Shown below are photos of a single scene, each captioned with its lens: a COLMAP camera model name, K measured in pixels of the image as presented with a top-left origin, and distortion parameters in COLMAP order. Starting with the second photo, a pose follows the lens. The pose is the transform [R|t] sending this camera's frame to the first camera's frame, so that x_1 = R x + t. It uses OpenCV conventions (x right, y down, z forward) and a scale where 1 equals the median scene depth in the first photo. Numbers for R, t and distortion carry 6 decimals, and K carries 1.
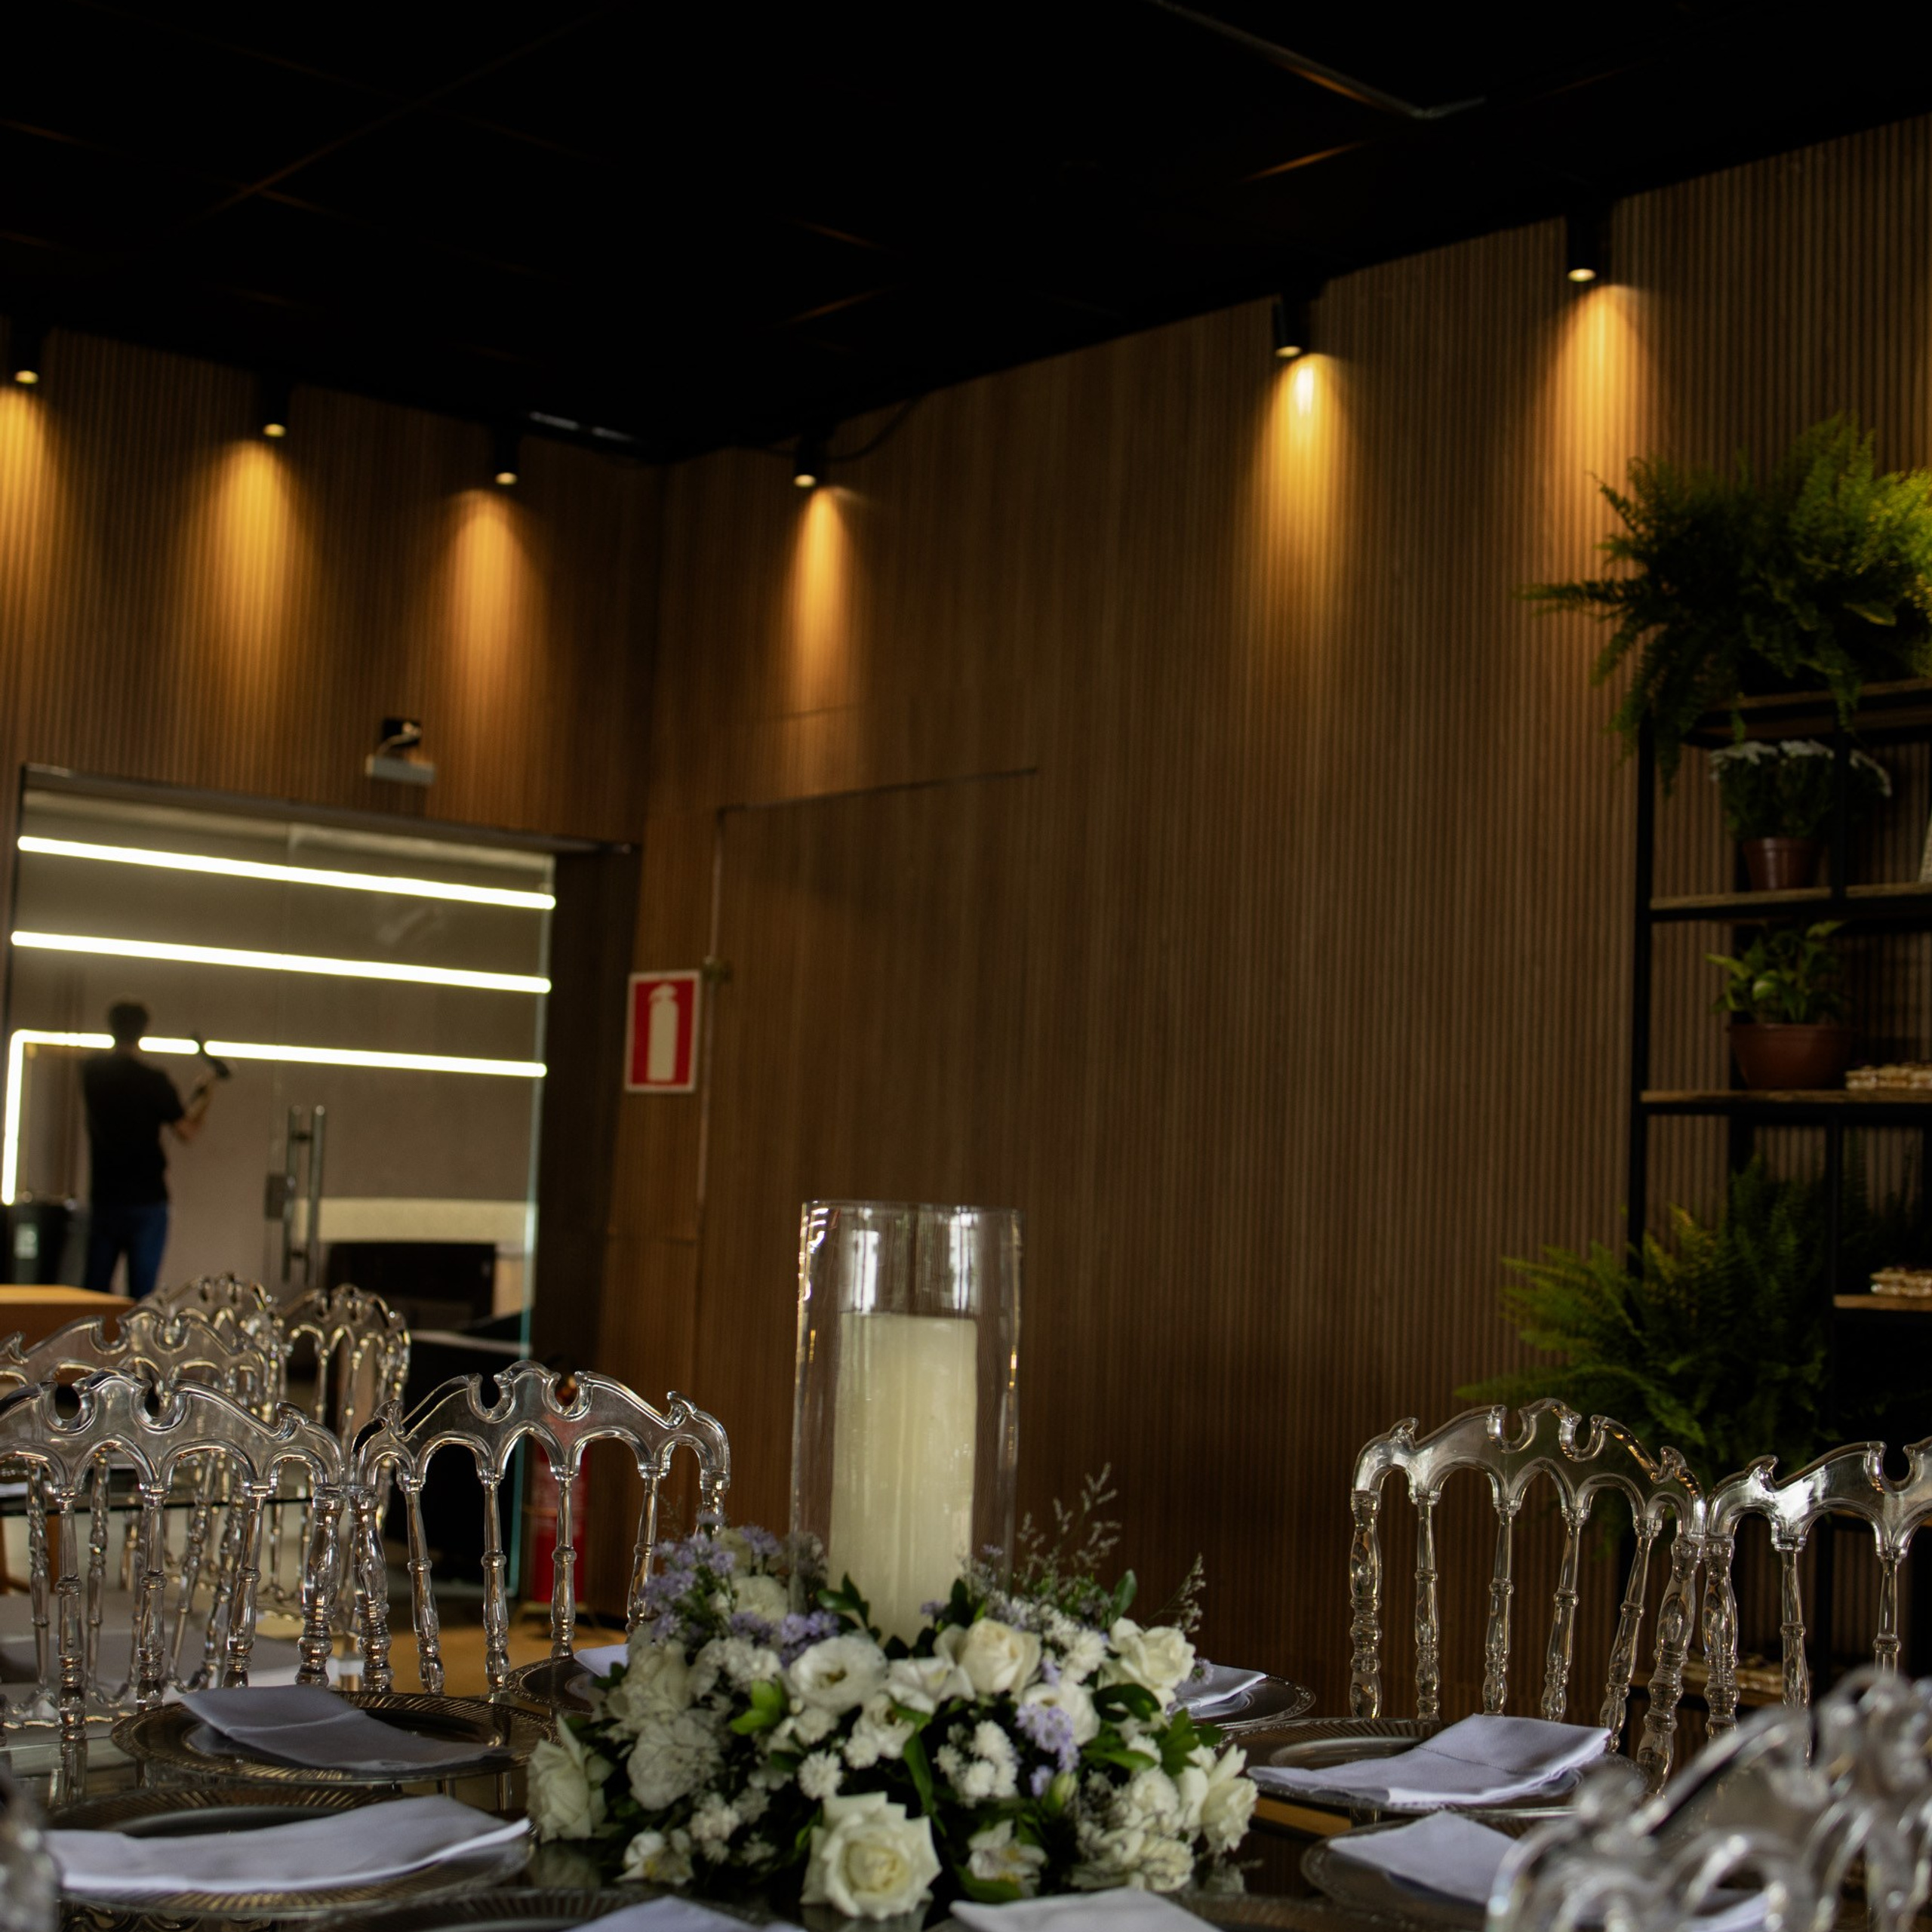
lens RADIAL K [[2847.4, 0, 966.0], [0, 2847.4, 966.0], [0, 0, 1]] dist [-0.119355, 0.042834]
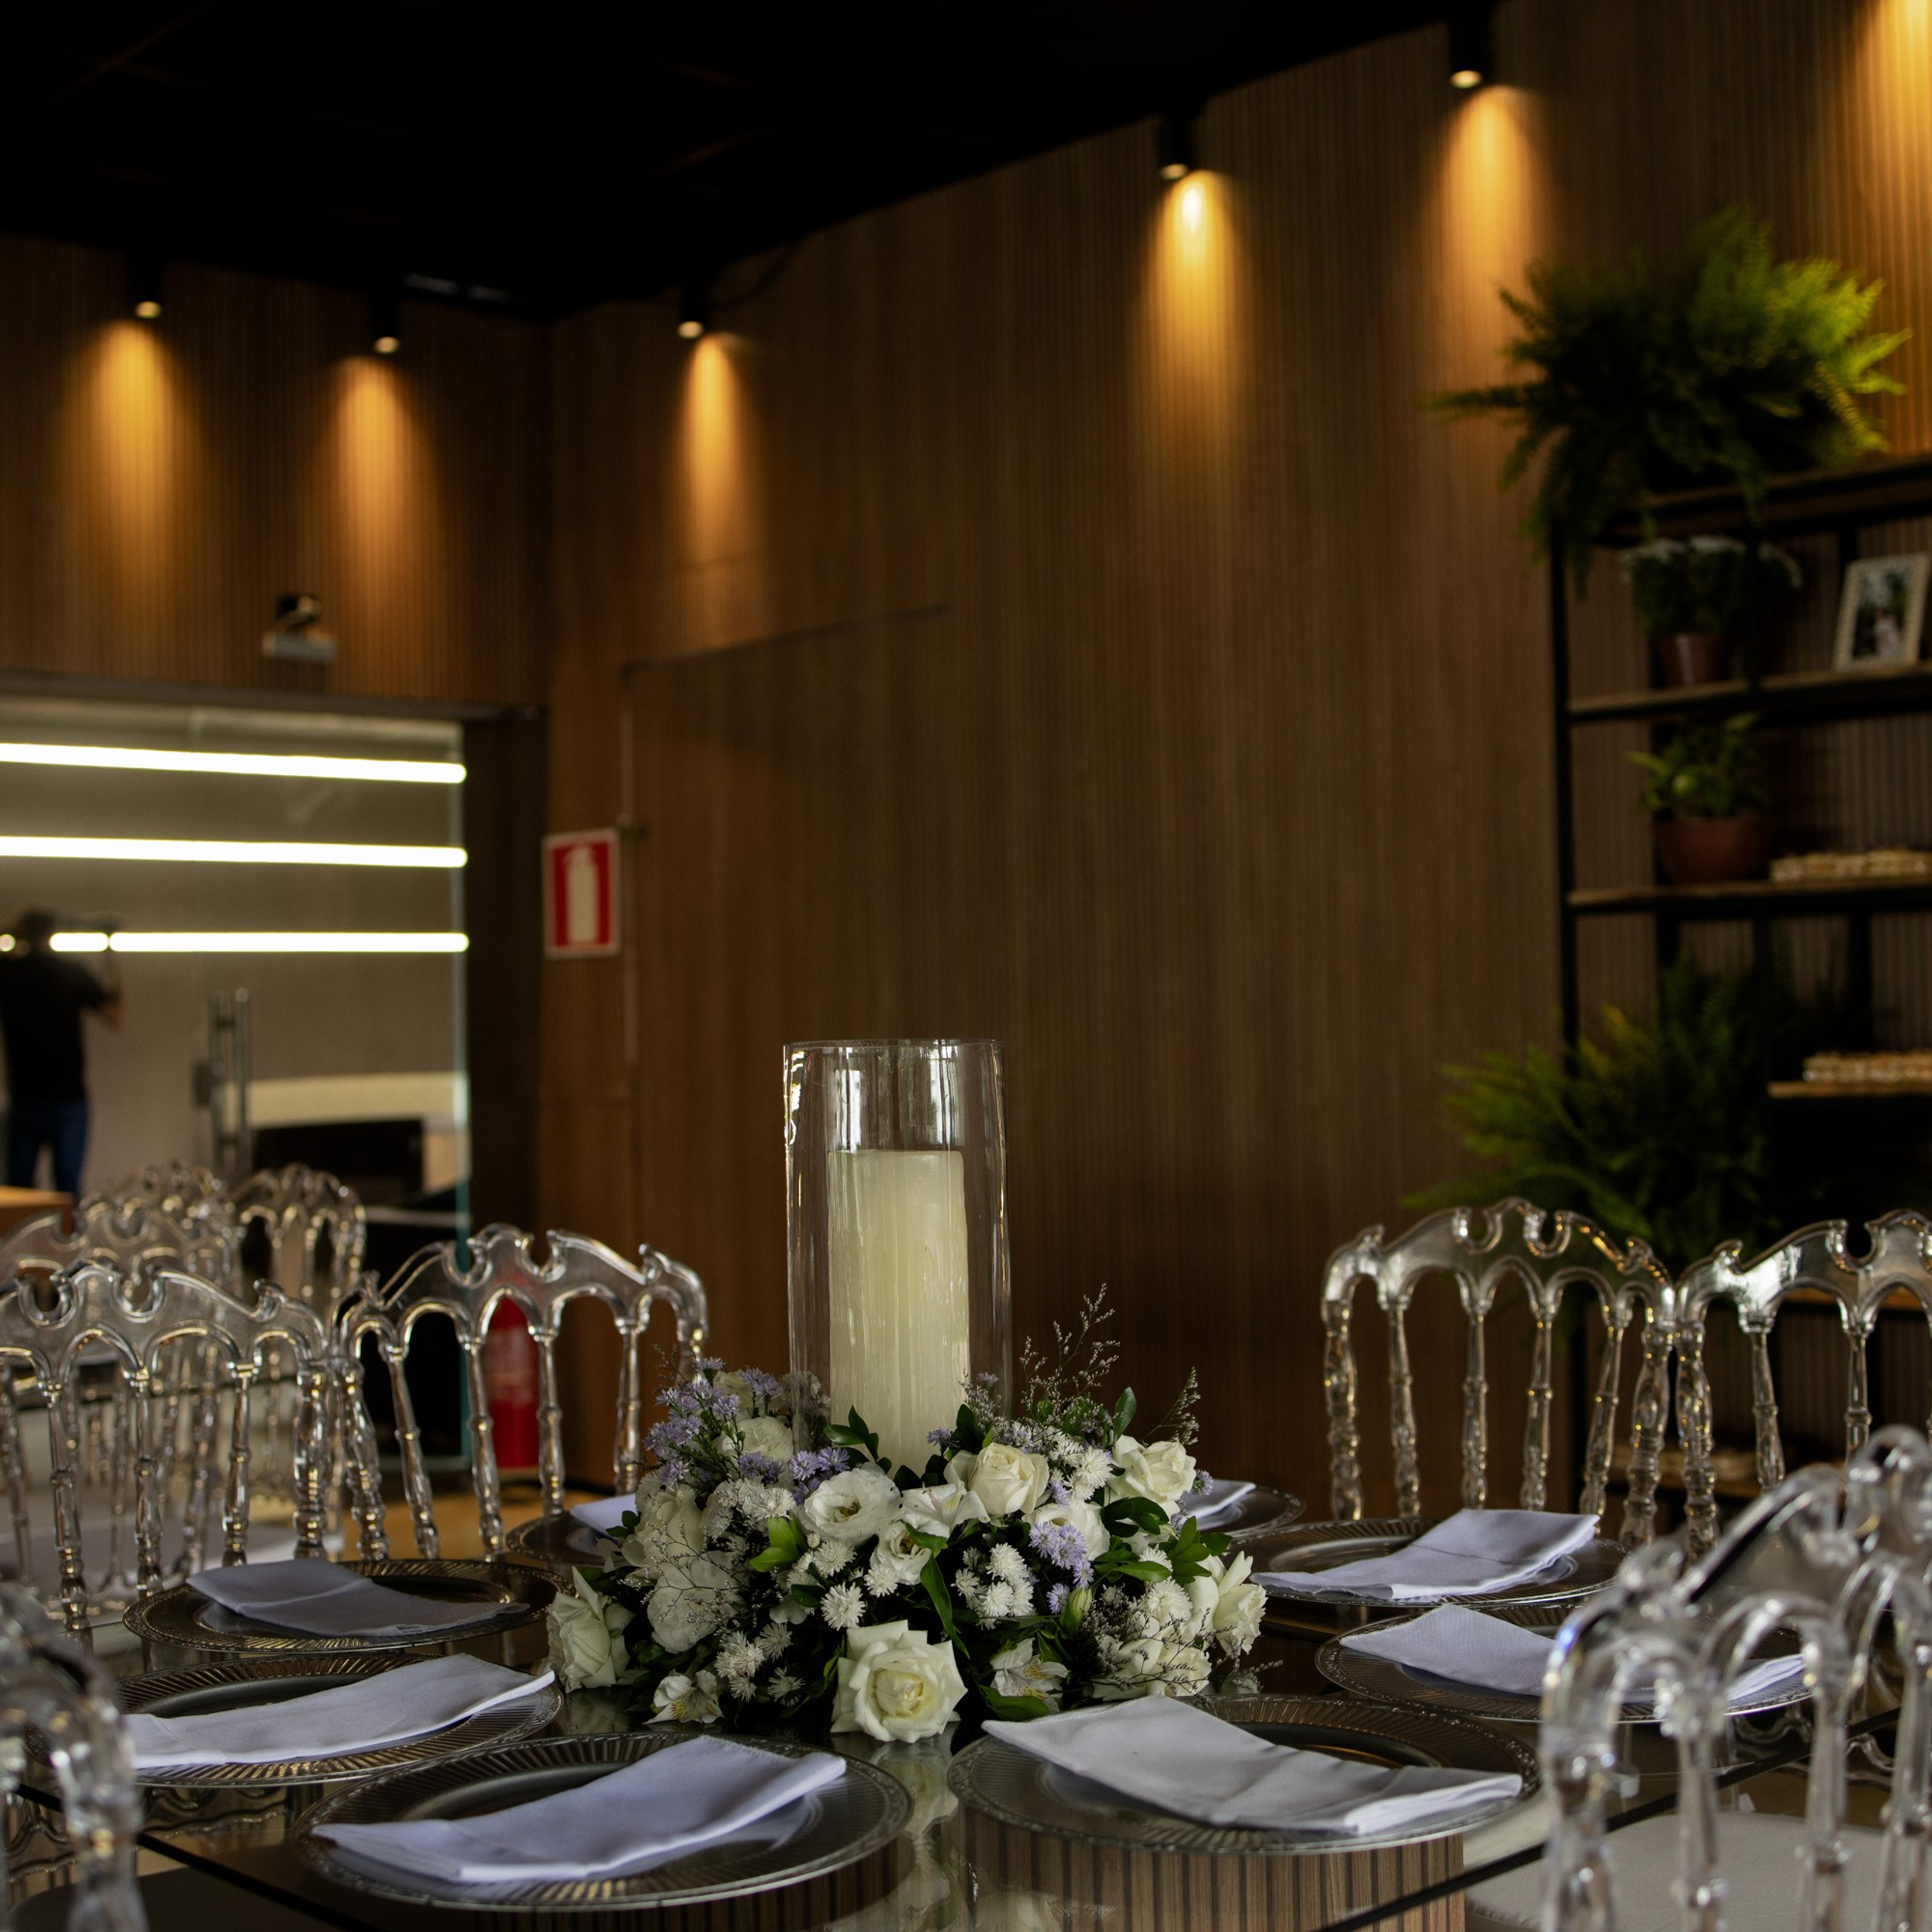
lens RADIAL K [[2849.8, 0, 966.0], [0, 2849.8, 966.0], [0, 0, 1]] dist [-0.100637, 0.007597]
pose [[0.997636, -0.060816, 0.032007, -0.016717], [0.058982, 0.996720, 0.055418, 0.002211], [-0.035272, -0.053400, 0.997950, -0.004355]]
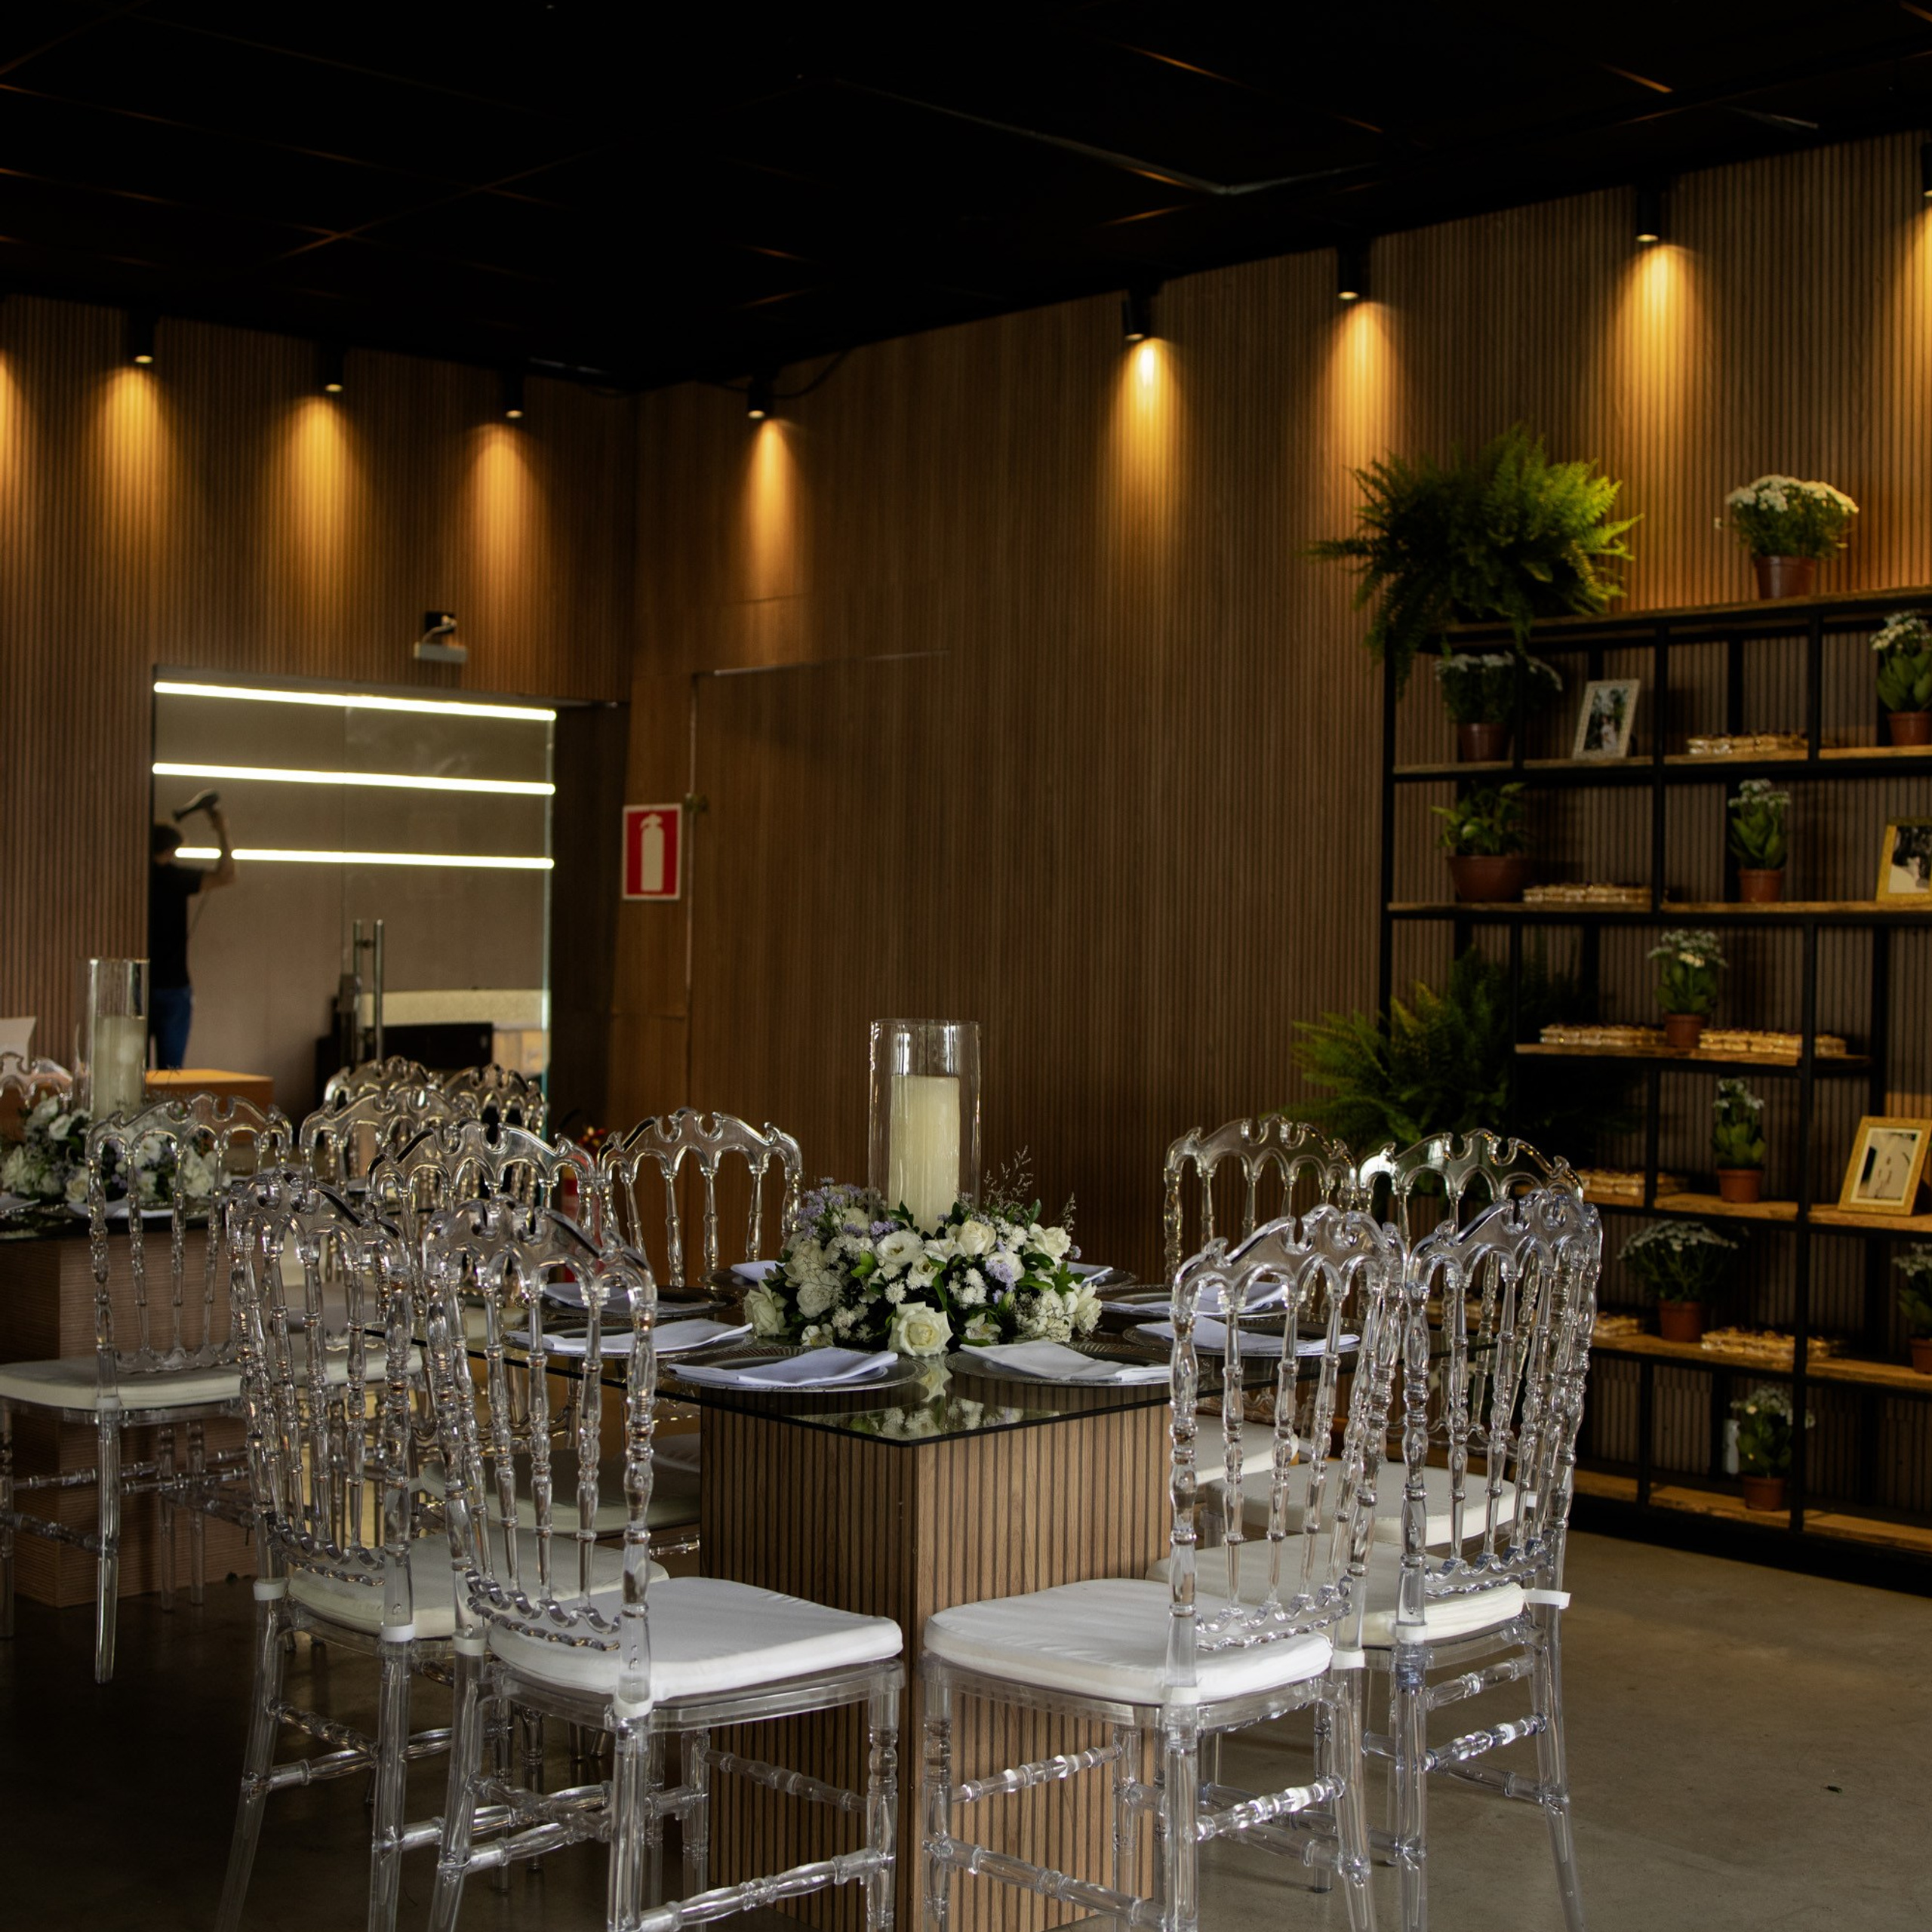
lens RADIAL K [[2810.0, 0, 903.6], [0, 2810.0, 966.1], [0, 0, 1]] dist [-0.243942, 0.905300]
pose [[0.999561, -0.025439, 0.015204, -0.045691], [0.024030, 0.995955, 0.086584, -0.091438], [-0.017345, -0.086181, 0.996129, -0.698471]]
